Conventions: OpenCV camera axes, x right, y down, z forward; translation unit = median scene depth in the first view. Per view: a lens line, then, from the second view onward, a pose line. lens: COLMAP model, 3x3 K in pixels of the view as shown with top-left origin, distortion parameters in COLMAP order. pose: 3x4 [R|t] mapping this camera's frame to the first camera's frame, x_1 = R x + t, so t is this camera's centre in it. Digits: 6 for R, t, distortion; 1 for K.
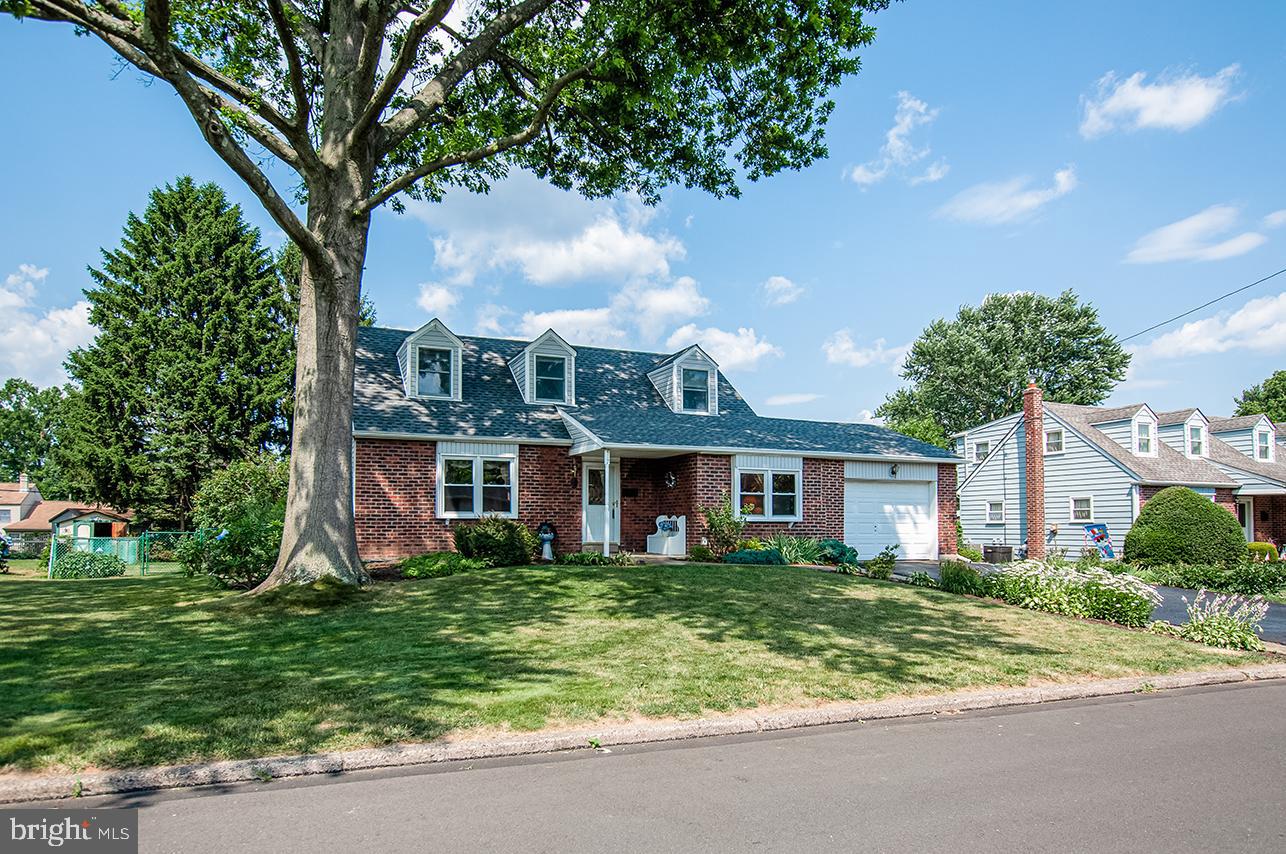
lens RADIAL K [[776.3, 0, 646.0], [0, 776.3, 510.9], [0, 0, 1]] dist [-0.020248, -0.002997]
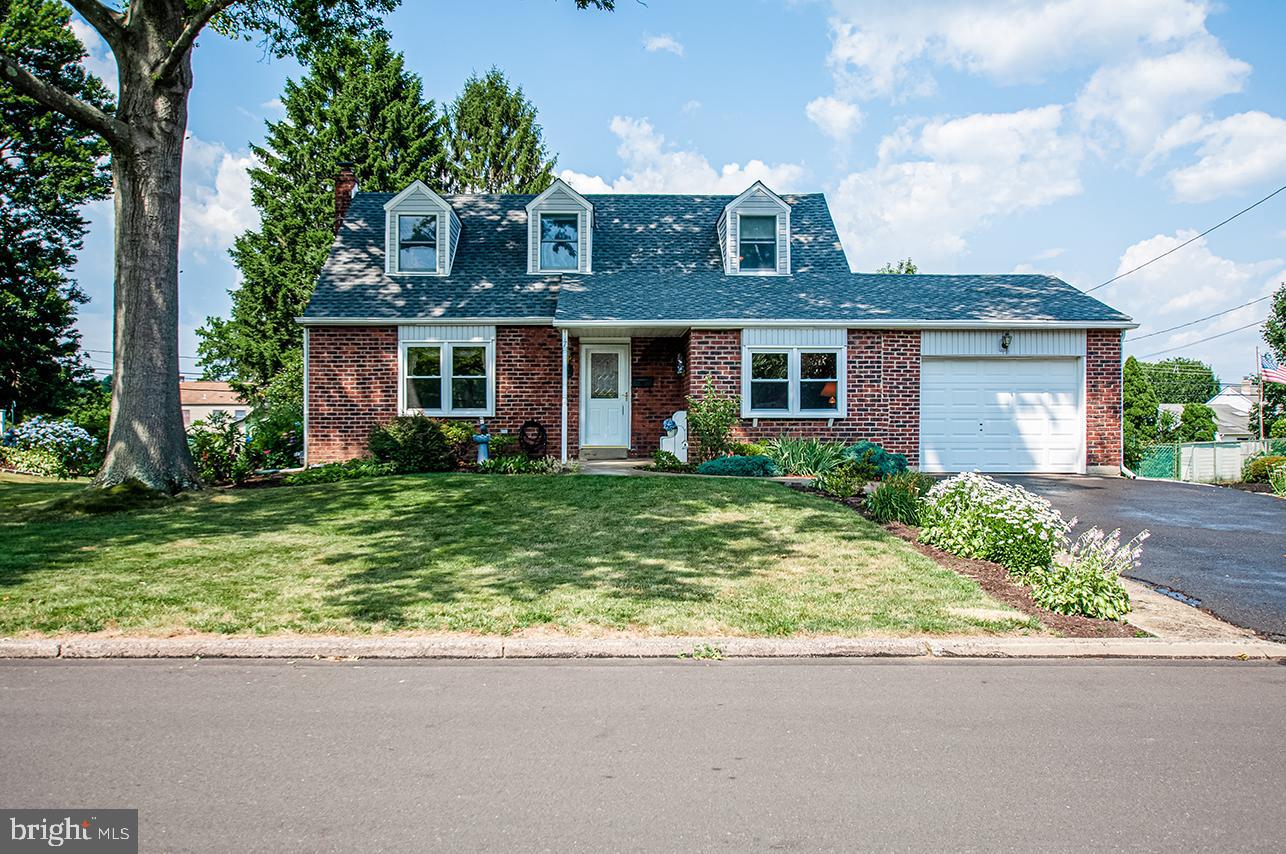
lens RADIAL K [[1017.3, 0, 650.5], [0, 1017.3, 427.1], [0, 0, 1]] dist [-0.002713, 0.002452]
pose [[0.941020, -0.003915, -0.338327, 0.336787], [0.011034, 0.999756, 0.019122, 0.002364], [0.338170, -0.021727, 0.940834, 0.042270]]
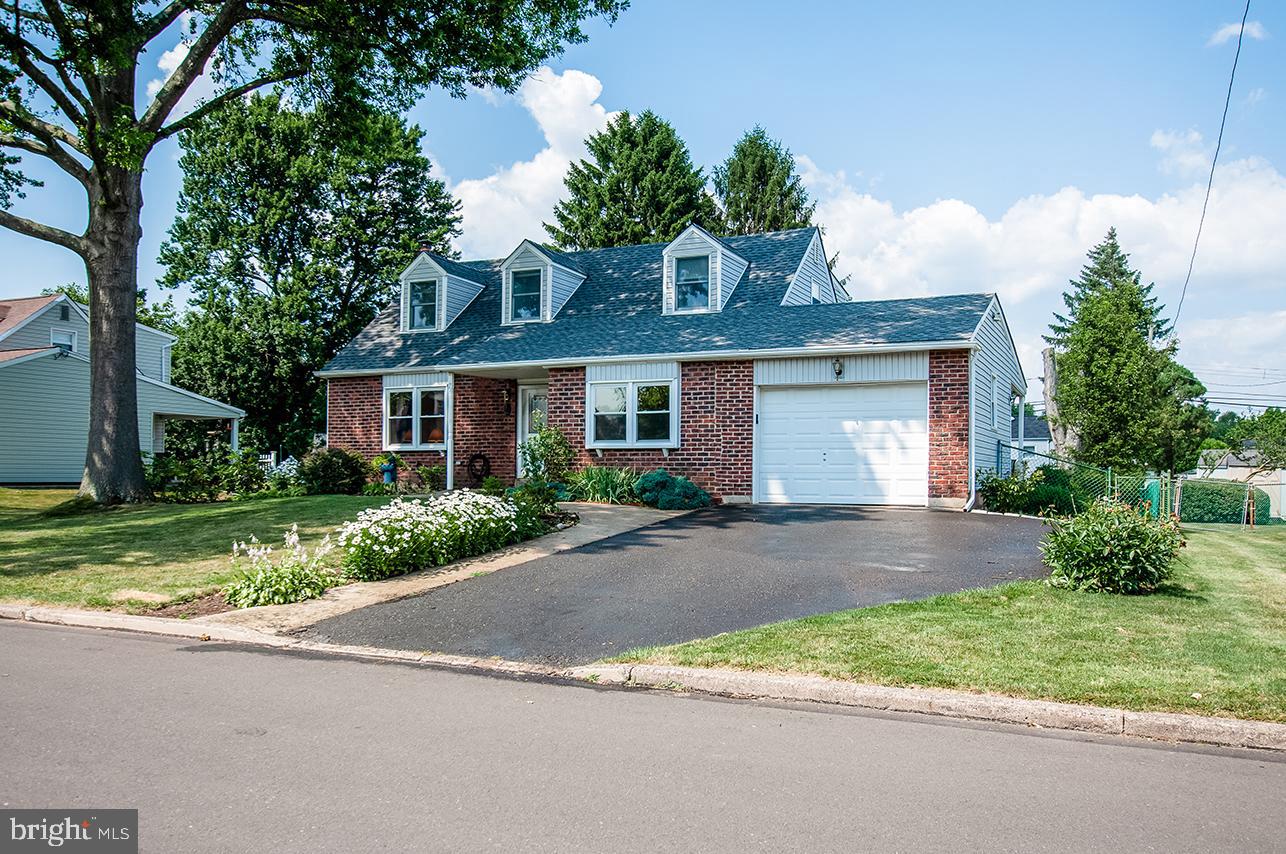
lens RADIAL K [[988.0, 0, 636.2], [0, 988.0, 432.4], [0, 0, 1]] dist [0.005883, 0.002701]
pose [[0.714890, -0.028366, -0.698661, 0.806903], [0.016702, 0.999584, -0.023493, 0.019945], [0.699037, 0.005126, 0.715067, 0.279728]]
